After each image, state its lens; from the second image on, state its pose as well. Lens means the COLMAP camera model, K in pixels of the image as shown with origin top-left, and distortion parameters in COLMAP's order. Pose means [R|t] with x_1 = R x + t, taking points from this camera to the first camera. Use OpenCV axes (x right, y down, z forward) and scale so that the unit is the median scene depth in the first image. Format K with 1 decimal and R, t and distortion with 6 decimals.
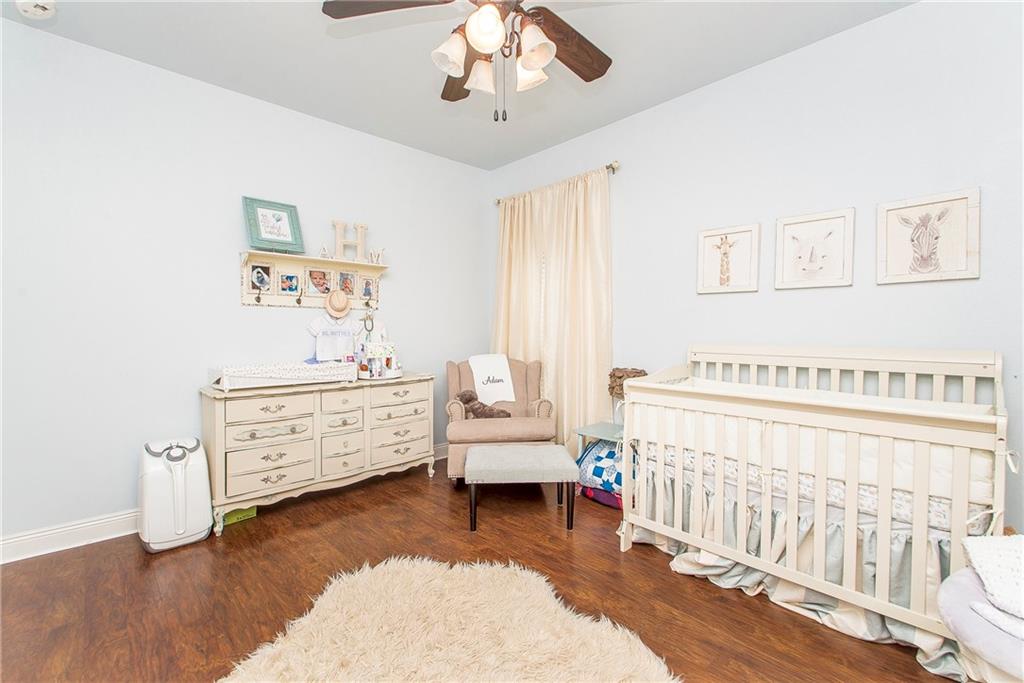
lens RADIAL K [[447.9, 0, 508.1], [0, 447.9, 338.0], [0, 0, 1]] dist [0.010075, -0.004983]
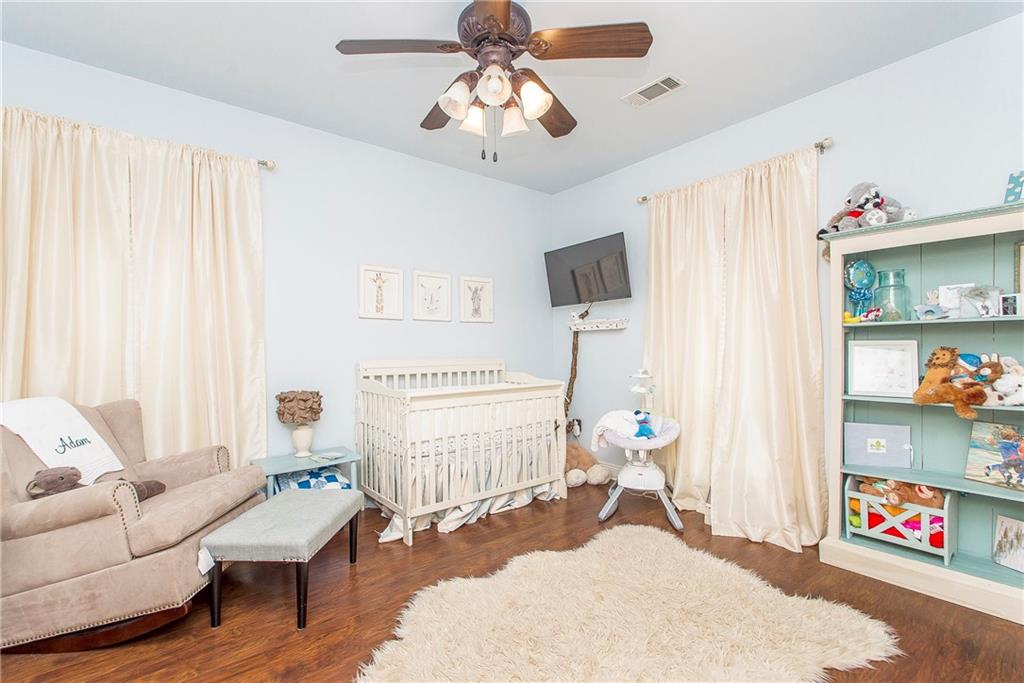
lens RADIAL K [[447.9, 0, 507.6], [0, 447.9, 346.4], [0, 0, 1]] dist [0.010075, -0.004983]
pose [[0.075933, -0.001877, 0.997111, -0.921280], [0.025436, 0.999676, -0.000055, -0.020133], [-0.996788, 0.025367, 0.075956, 0.715026]]
